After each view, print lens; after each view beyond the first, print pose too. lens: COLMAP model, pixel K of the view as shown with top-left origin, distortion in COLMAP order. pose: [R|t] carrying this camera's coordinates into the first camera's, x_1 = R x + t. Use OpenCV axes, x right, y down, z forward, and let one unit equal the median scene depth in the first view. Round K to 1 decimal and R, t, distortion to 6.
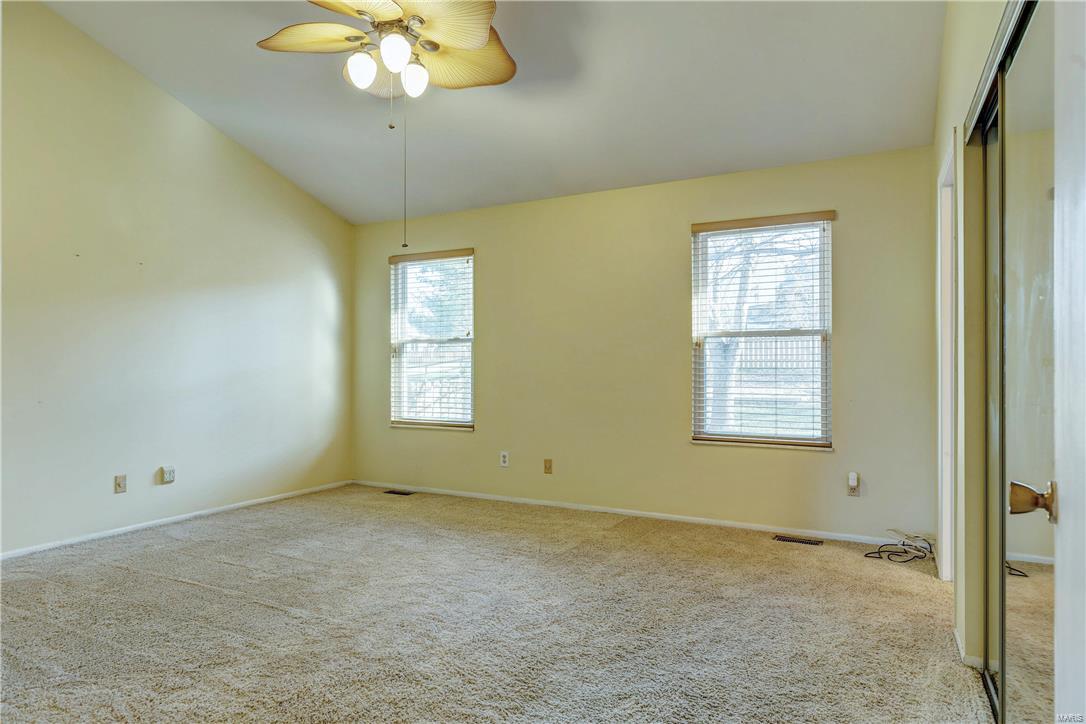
lens RADIAL K [[643.5, 0, 571.7], [0, 643.5, 366.5], [0, 0, 1]] dist [-0.000753, -0.000435]
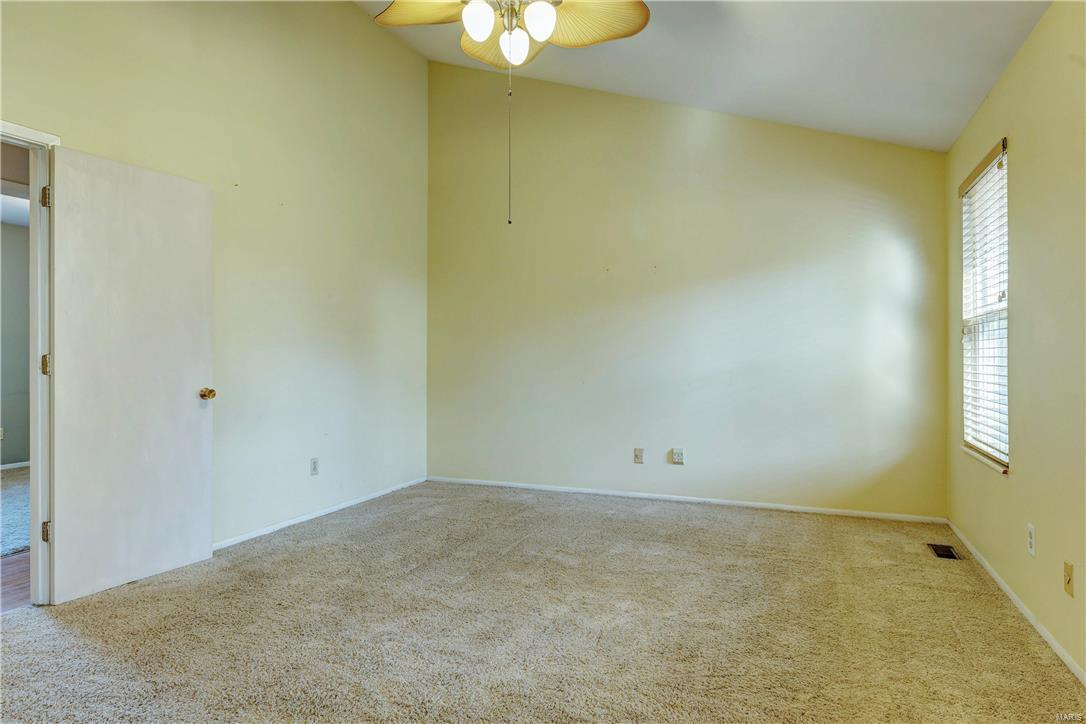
lens RADIAL K [[643.5, 0, 571.7], [0, 643.5, 366.5], [0, 0, 1]] dist [-0.000753, -0.000435]
pose [[0.046117, 0.008604, -0.998899, 0.472850], [0.006675, 0.999938, 0.008921, 0.003787], [0.998914, -0.007079, 0.046057, 0.789902]]
